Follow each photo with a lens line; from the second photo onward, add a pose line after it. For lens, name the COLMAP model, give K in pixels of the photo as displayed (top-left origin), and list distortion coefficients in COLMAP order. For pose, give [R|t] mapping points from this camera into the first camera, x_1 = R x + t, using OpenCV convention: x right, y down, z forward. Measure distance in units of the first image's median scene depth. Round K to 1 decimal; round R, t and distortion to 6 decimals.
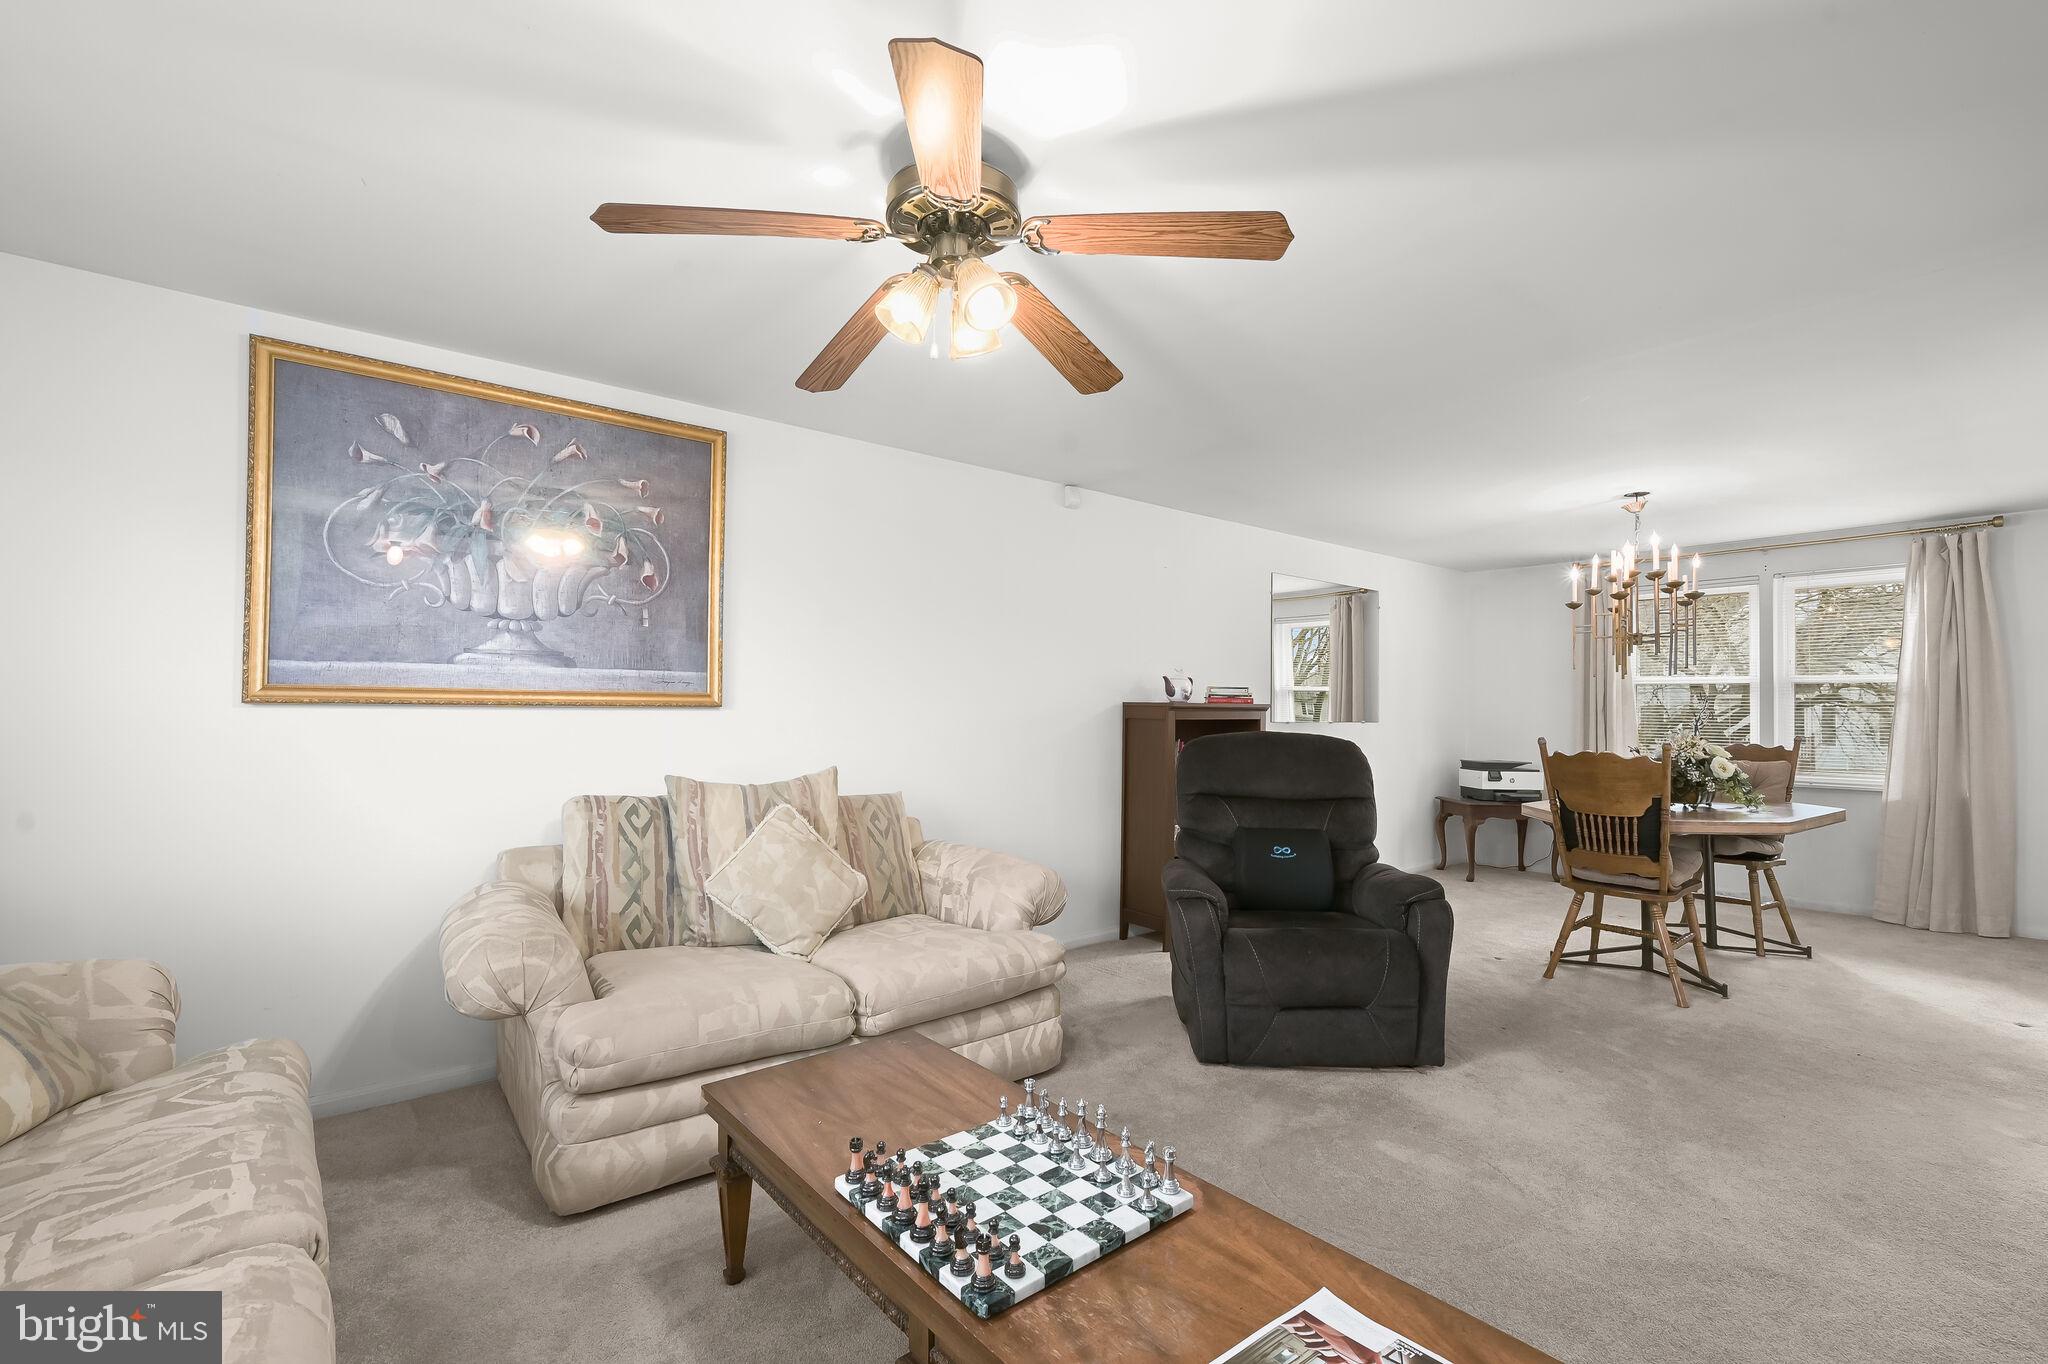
lens RADIAL K [[908.3, 0, 1050.1], [0, 908.3, 696.3], [0, 0, 1]] dist [0.000545, -0.000233]
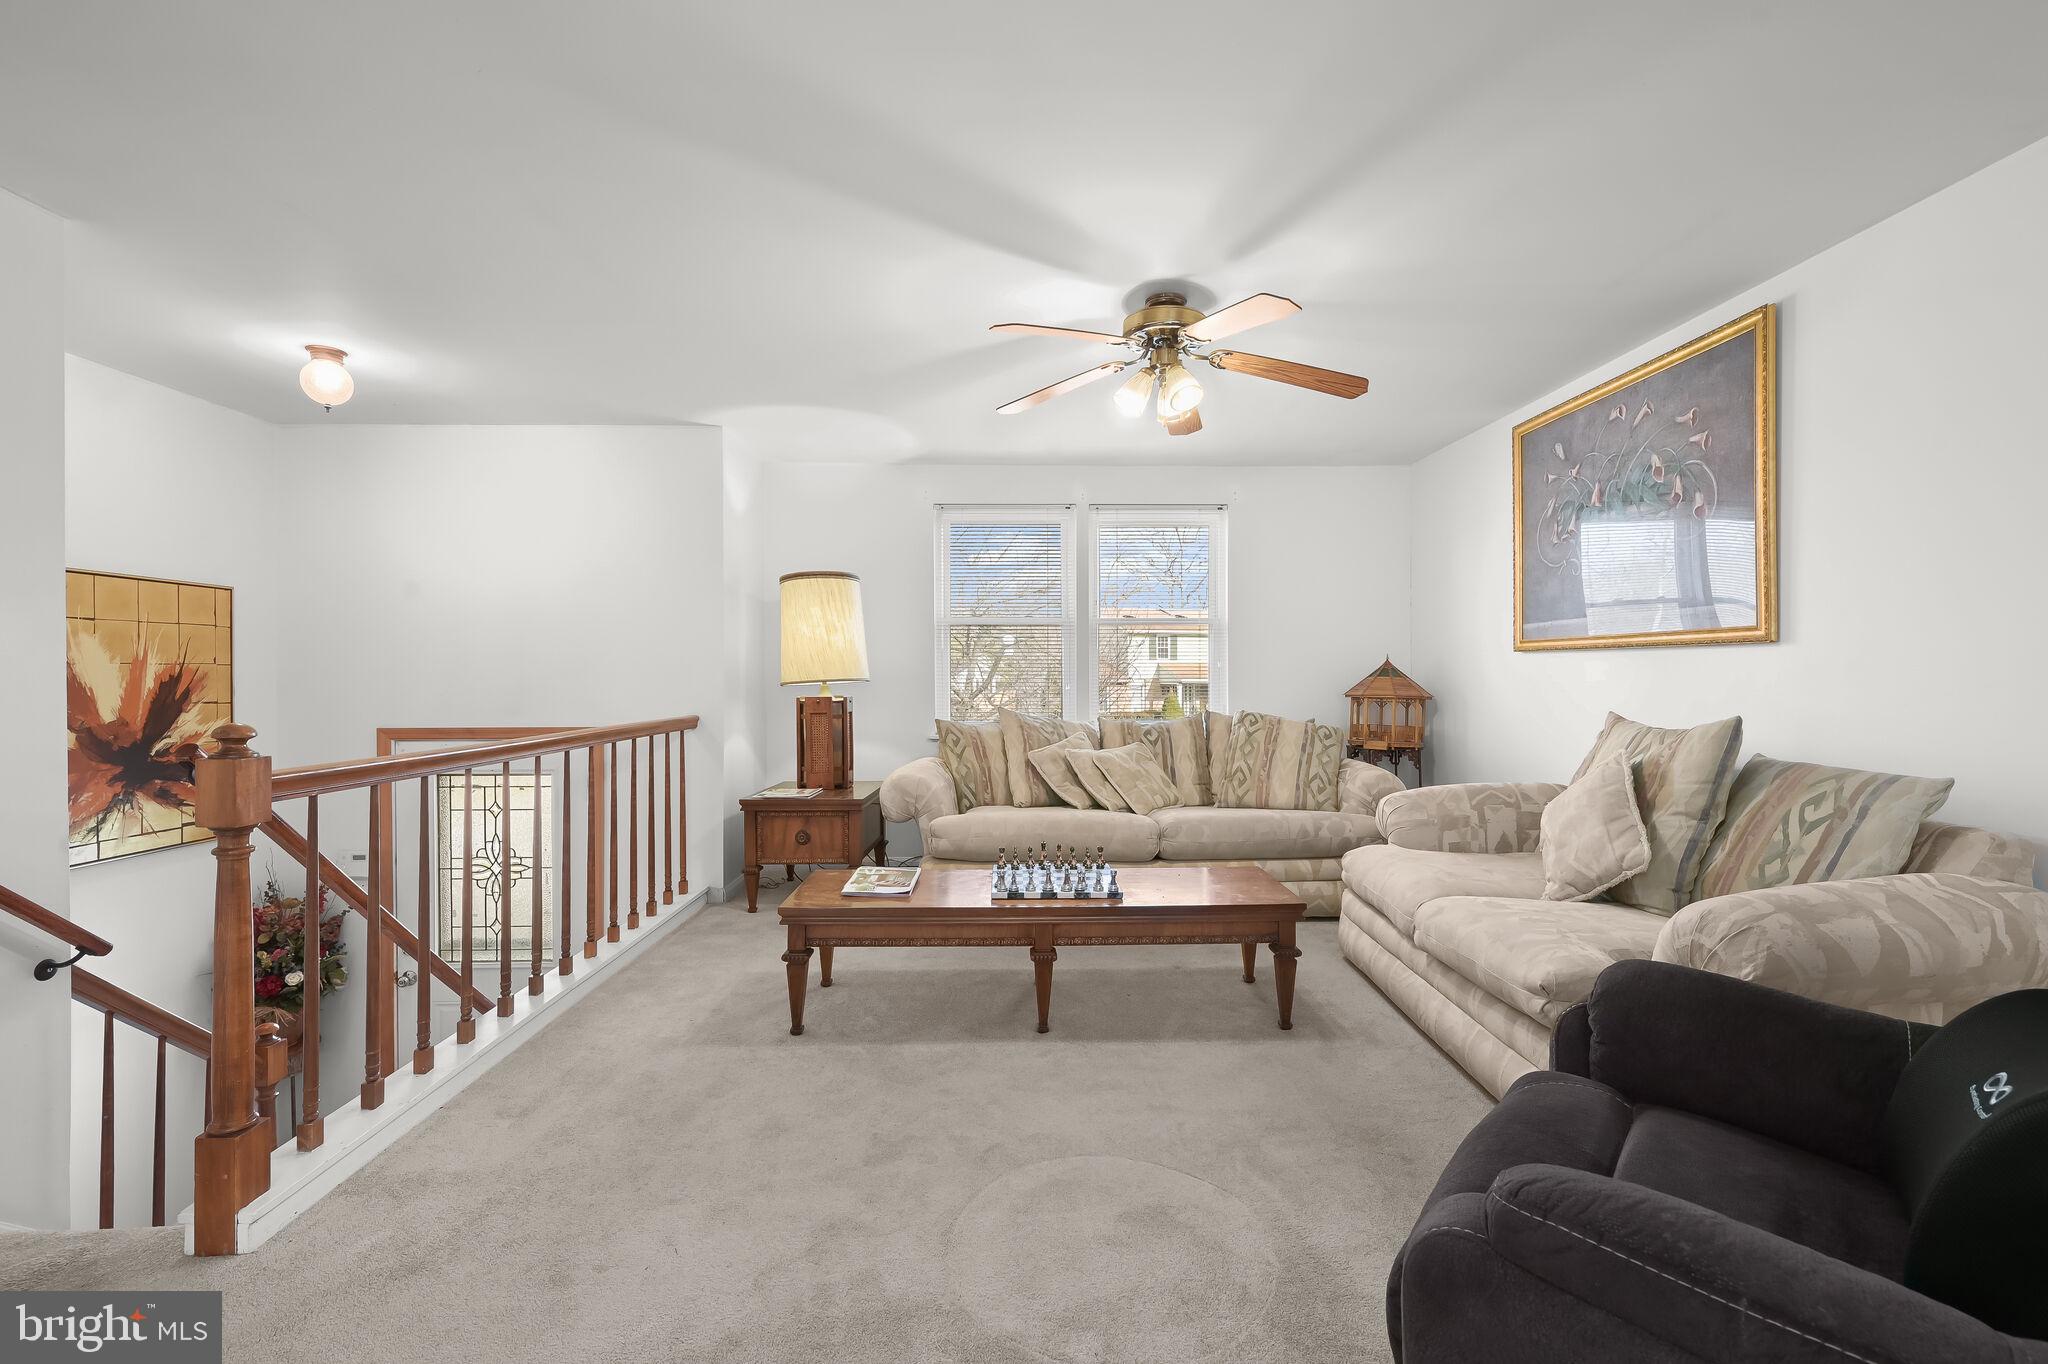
lens RADIAL K [[869.4, 0, 1034.9], [0, 869.4, 670.4], [0, 0, 1]] dist [-0.000011, -0.000005]
pose [[-0.626291, -0.006701, -0.779561, 0.485766], [0.010569, 0.999798, -0.017085, 0.032066], [0.779518, -0.018939, -0.626093, 0.714378]]
